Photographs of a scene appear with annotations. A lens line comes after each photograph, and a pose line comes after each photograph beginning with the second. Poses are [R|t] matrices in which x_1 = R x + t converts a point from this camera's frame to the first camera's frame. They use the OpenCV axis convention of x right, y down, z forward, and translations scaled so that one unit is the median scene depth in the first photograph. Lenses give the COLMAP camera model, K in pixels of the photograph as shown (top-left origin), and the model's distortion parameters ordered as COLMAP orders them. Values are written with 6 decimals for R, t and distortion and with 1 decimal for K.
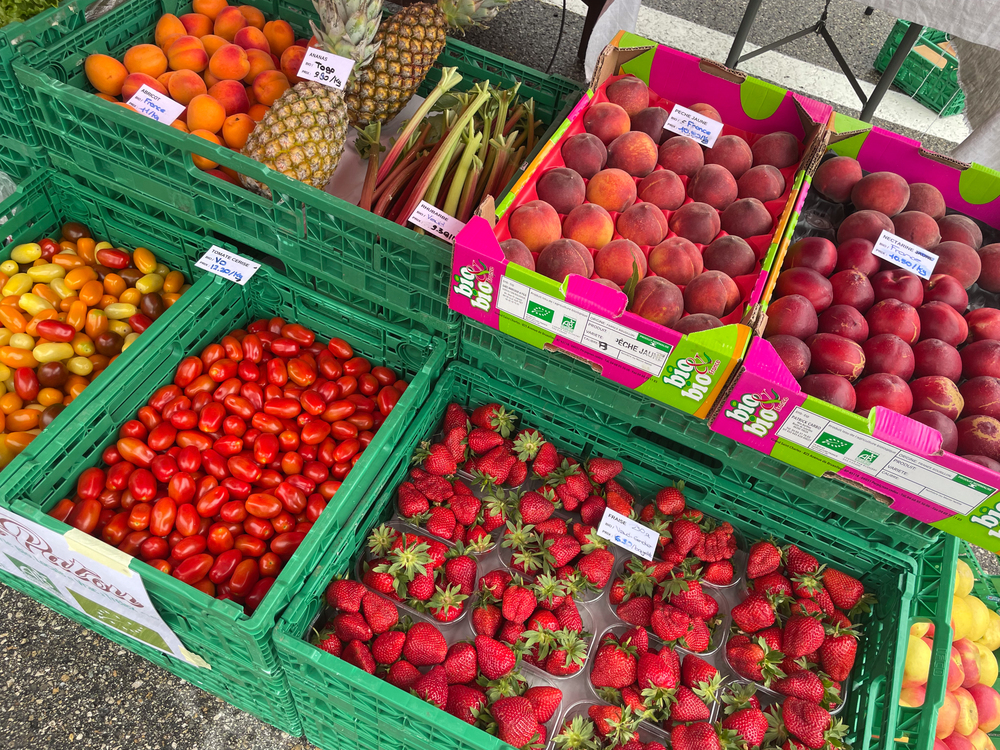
lens RADIAL K [[759.9, 0, 500.0], [0, 759.9, 375.0], [0, 0, 1]] dist [0.054716, -0.005544]
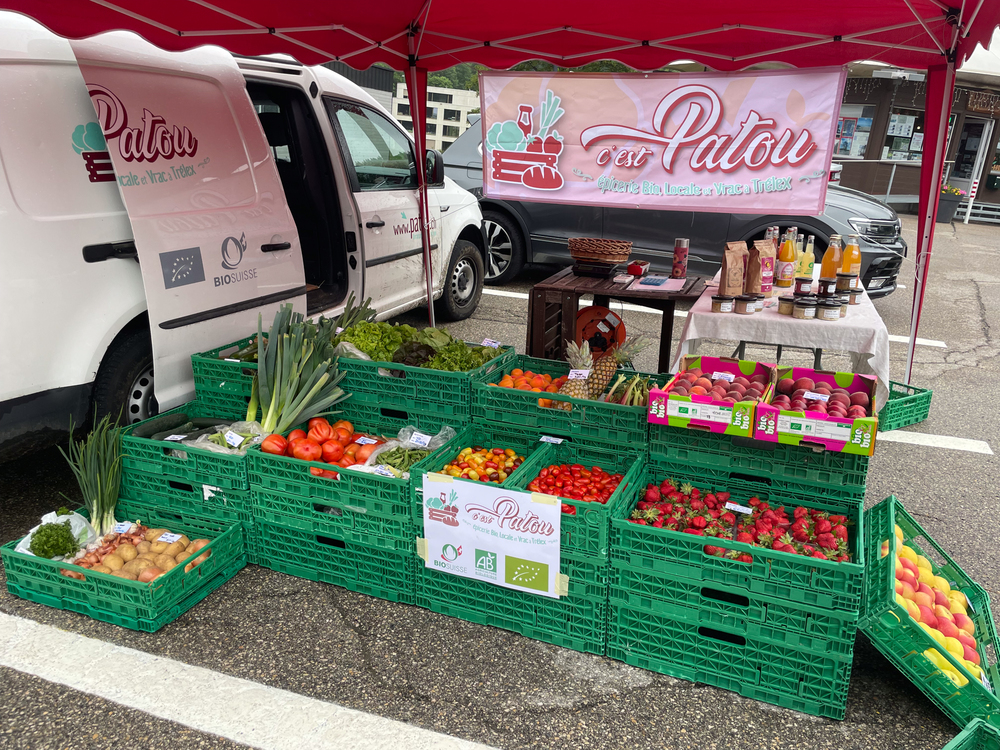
lens RADIAL K [[759.9, 0, 500.0], [0, 759.9, 375.0], [0, 0, 1]] dist [0.054716, -0.005544]
pose [[0.992767, -0.114758, -0.035265, -0.496883], [0.071007, 0.798135, -0.598280, 1.424358], [0.096804, 0.591448, 0.800511, -1.388157]]
